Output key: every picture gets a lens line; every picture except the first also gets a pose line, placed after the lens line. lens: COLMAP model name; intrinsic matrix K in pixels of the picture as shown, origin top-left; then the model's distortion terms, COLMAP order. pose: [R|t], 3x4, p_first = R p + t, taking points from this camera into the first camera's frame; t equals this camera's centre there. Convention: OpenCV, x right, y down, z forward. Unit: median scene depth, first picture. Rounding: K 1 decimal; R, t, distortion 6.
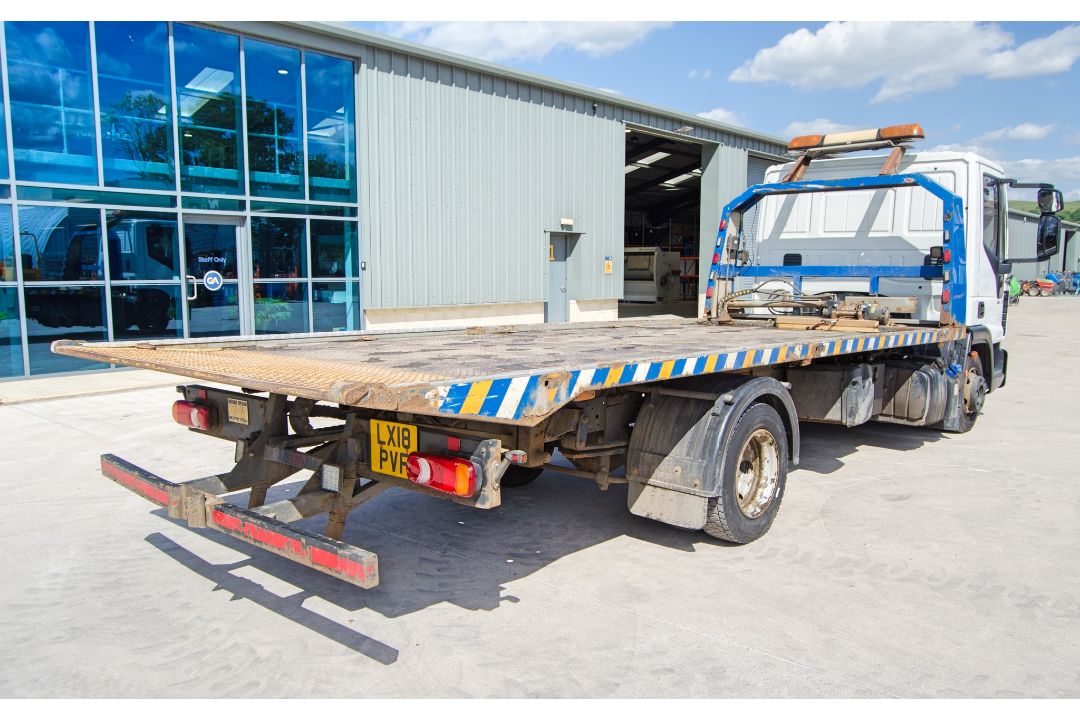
lens RADIAL K [[830.5, 0, 563.4], [0, 830.5, 365.0], [0, 0, 1]] dist [-0.004927, 0.004565]
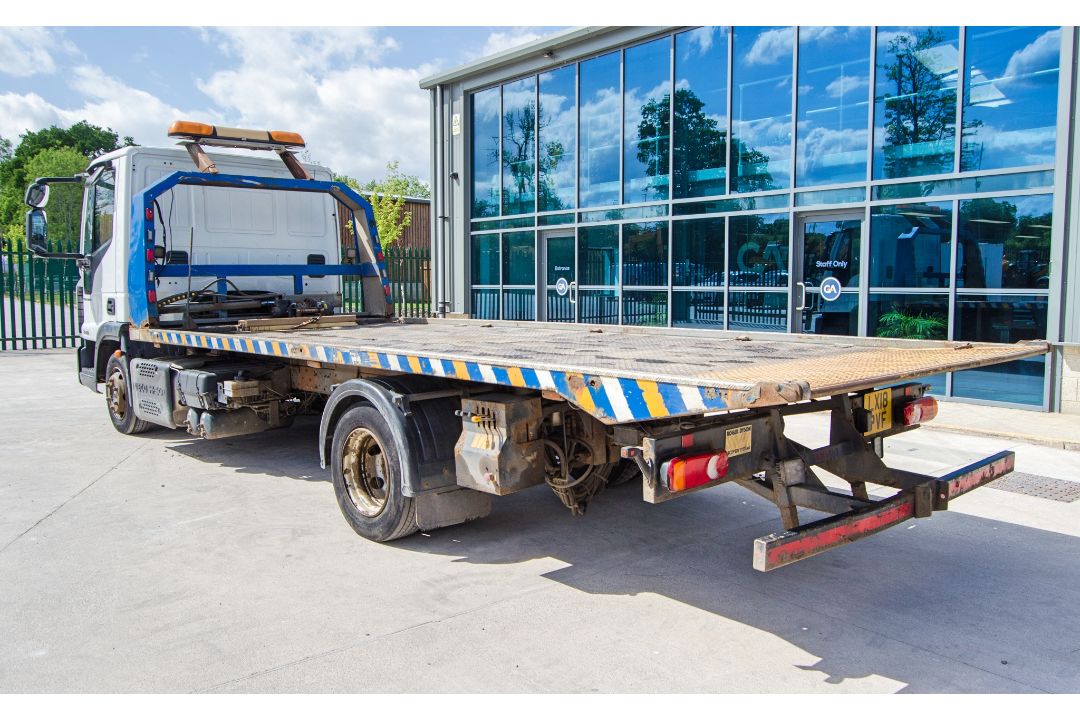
lens RADIAL K [[850.6, 0, 544.7], [0, 850.6, 363.6], [0, 0, 1]] dist [-0.004324, 0.000536]
pose [[0.136660, -0.119244, 0.983415, -1.524417], [0.115594, 0.987866, 0.103720, -0.164886], [-0.983851, 0.099503, 0.148786, 1.267958]]
